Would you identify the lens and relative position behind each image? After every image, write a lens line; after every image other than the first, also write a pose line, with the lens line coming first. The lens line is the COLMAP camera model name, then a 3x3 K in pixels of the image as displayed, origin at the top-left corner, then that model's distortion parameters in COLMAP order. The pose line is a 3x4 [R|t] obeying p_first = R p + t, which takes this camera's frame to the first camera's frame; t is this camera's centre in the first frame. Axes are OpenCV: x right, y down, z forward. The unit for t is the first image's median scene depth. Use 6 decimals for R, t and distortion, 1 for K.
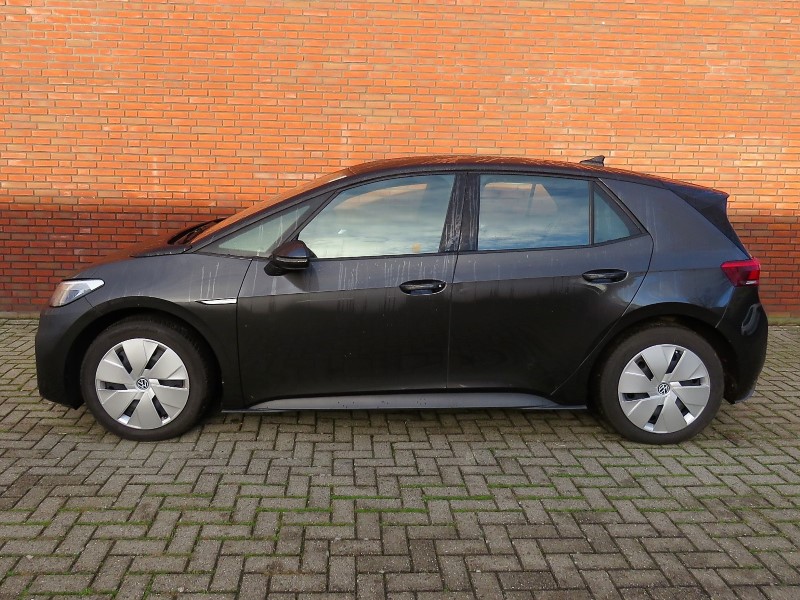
lens RADIAL K [[670.1, 0, 400.0], [0, 670.1, 300.0], [0, 0, 1]] dist [0.000433, 0.002550]
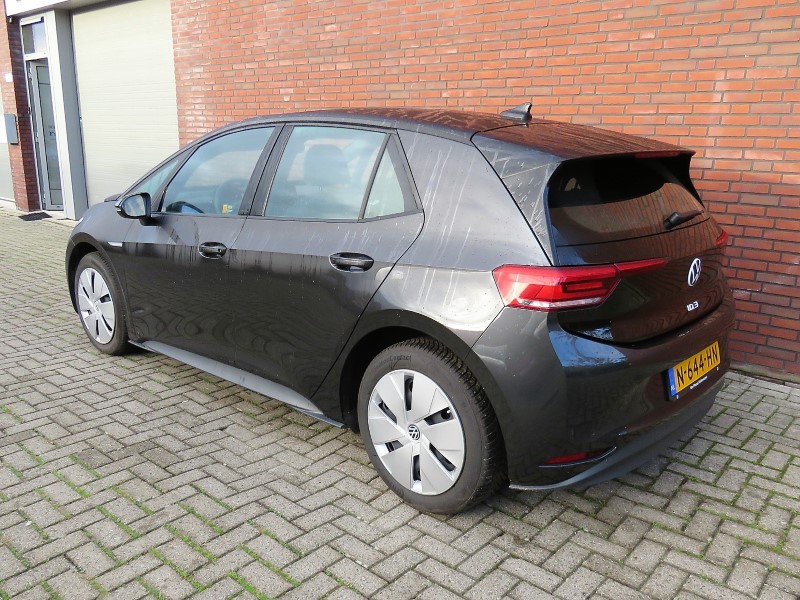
lens RADIAL K [[672.9, 0, 399.5], [0, 672.9, 356.8], [0, 0, 1]] dist [-0.004189, -0.006963]
pose [[0.705078, 0.215665, -0.675539, 0.213412], [-0.144951, 0.976349, 0.160409, -0.047392], [0.694157, -0.015180, 0.719663, 0.302827]]
